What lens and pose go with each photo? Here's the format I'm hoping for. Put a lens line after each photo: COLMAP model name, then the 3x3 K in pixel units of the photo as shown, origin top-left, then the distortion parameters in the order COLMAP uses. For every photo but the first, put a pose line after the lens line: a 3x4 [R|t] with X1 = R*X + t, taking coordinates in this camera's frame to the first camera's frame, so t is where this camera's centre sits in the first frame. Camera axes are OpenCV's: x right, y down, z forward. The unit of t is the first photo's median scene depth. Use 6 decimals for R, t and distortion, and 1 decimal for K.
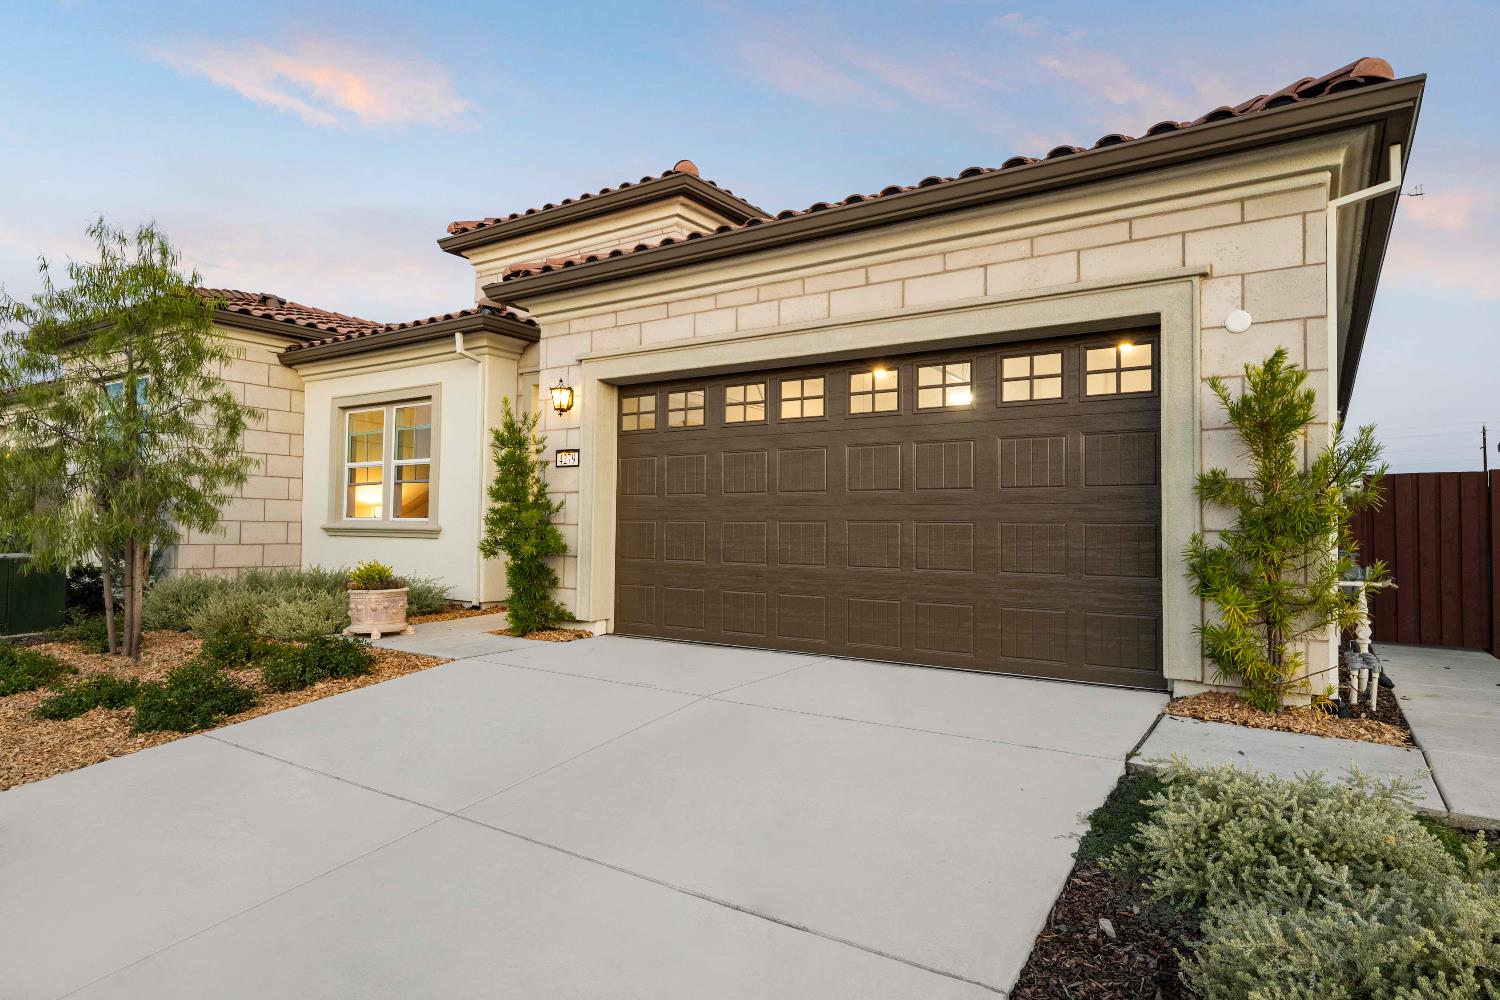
lens RADIAL K [[746.6, 0, 750.0], [0, 746.6, 500.0], [0, 0, 1]] dist [0.000018, 0.000133]
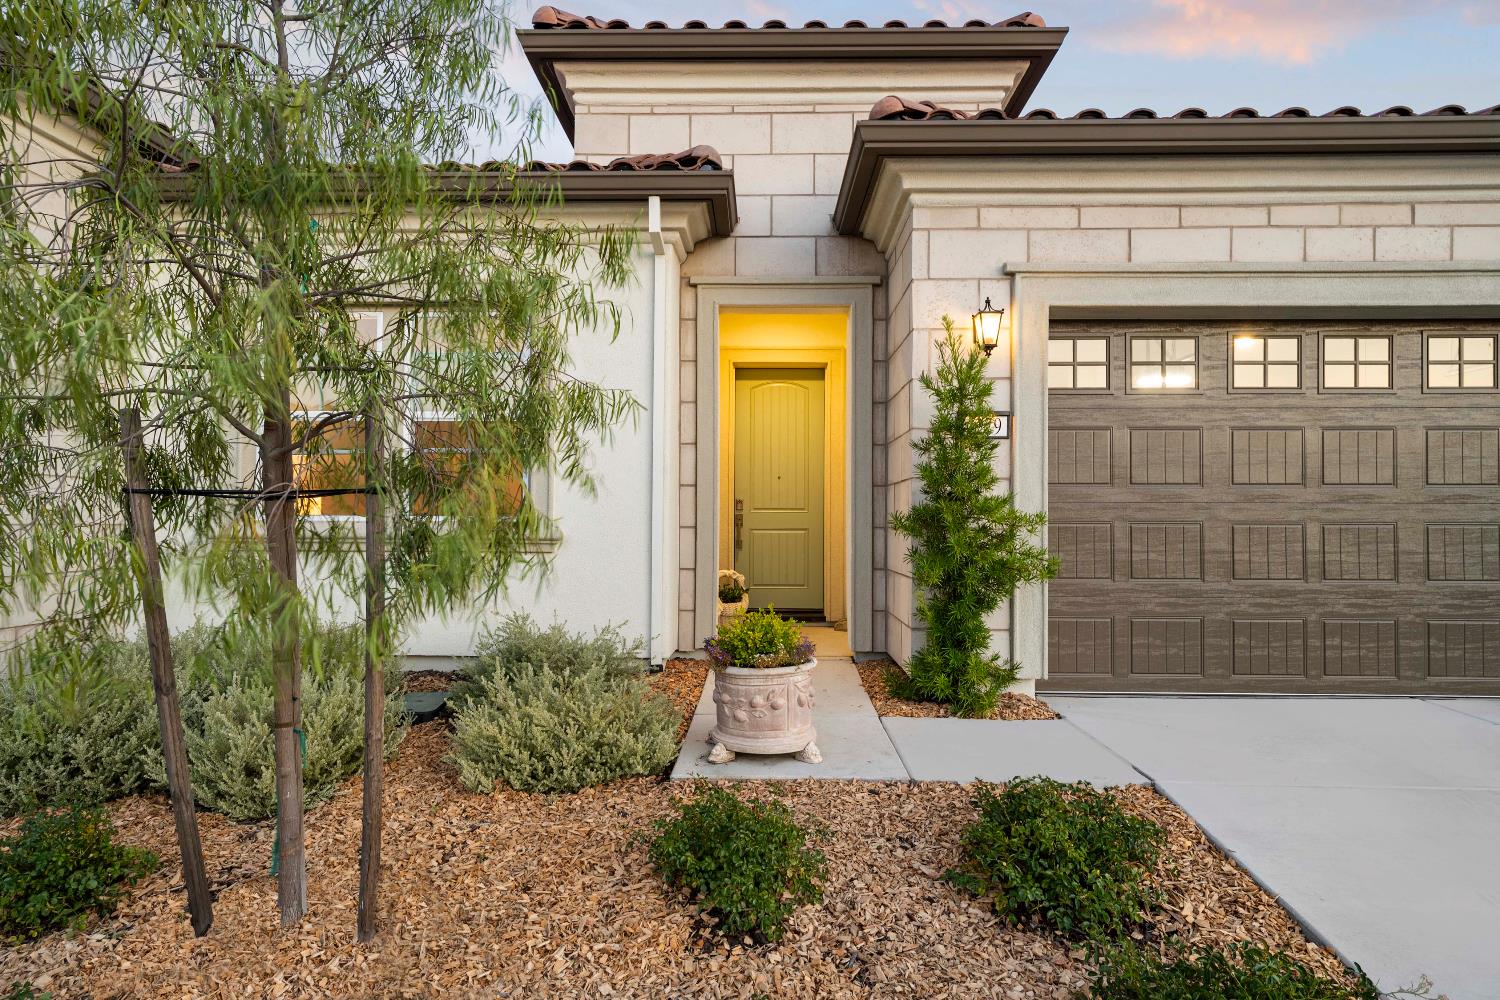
lens RADIAL K [[855.6, 0, 751.5], [0, 855.6, 527.8], [0, 0, 1]] dist [0.001848, 0.000793]
pose [[0.880051, -0.003289, 0.474867, -0.839754], [-0.014599, 0.999316, 0.033977, 0.010824], [-0.474654, -0.036834, 0.879401, 0.489432]]
